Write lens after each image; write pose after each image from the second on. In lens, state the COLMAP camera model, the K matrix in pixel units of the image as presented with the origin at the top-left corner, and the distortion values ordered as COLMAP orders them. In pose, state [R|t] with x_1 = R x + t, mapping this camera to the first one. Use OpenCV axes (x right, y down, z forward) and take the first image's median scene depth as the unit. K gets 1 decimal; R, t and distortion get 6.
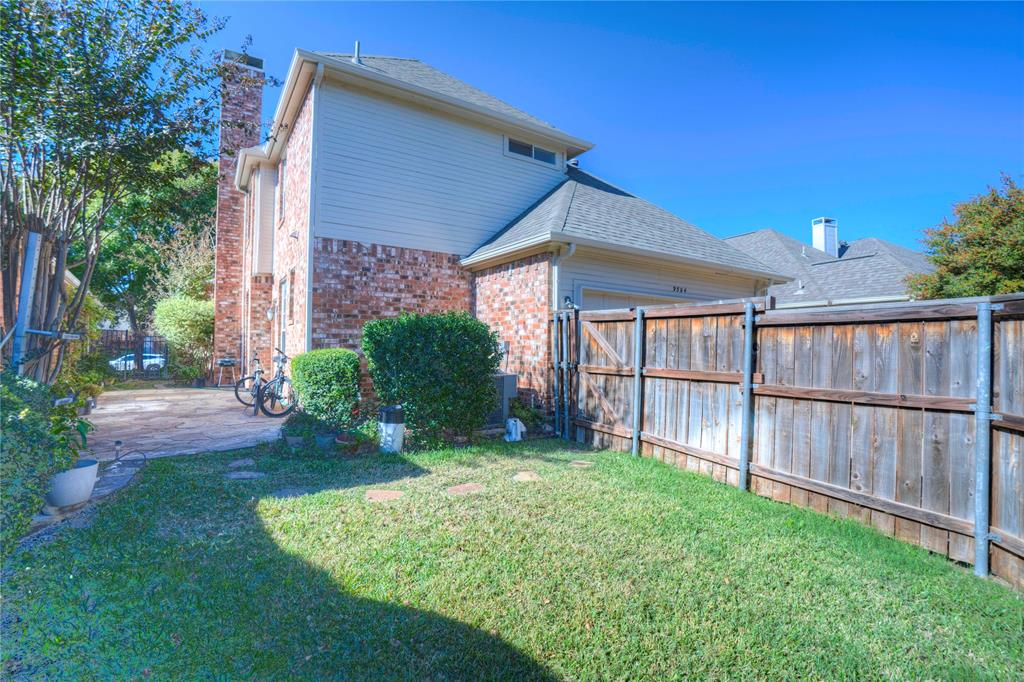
lens RADIAL K [[474.0, 0, 512.0], [0, 474.0, 341.0], [0, 0, 1]] dist [-0.074441, 0.027278]
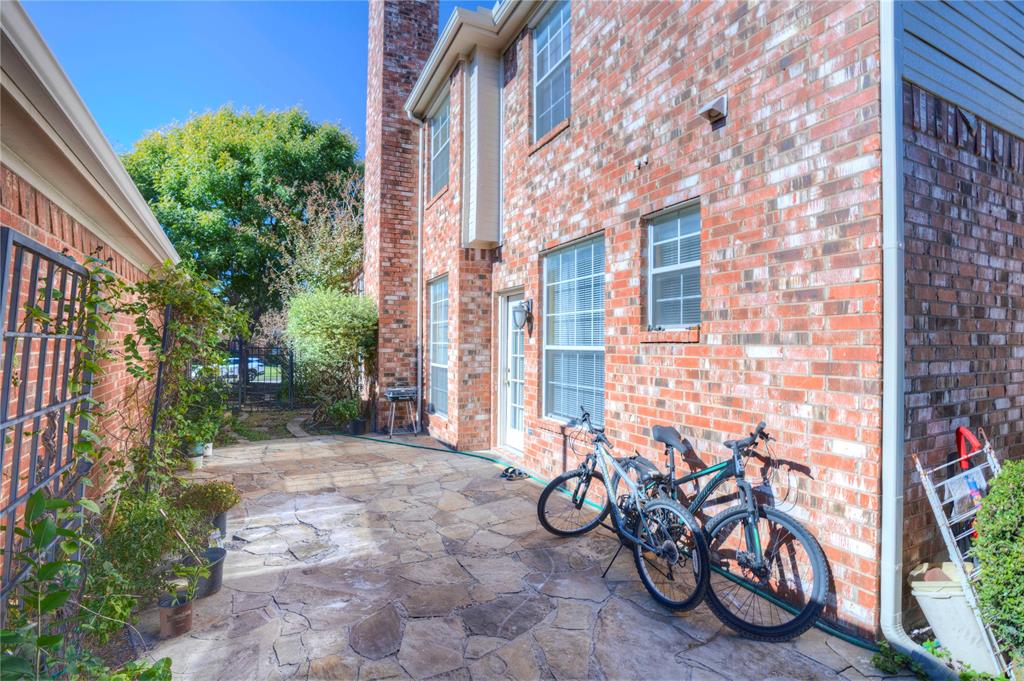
lens RADIAL K [[474.0, 0, 512.0], [0, 474.0, 340.5], [0, 0, 1]] dist [-0.074441, 0.027278]
pose [[0.990617, -0.003303, -0.136629, -0.386669], [0.003931, 0.999983, 0.004327, -0.027485], [0.136612, -0.004823, 0.990613, 0.403799]]
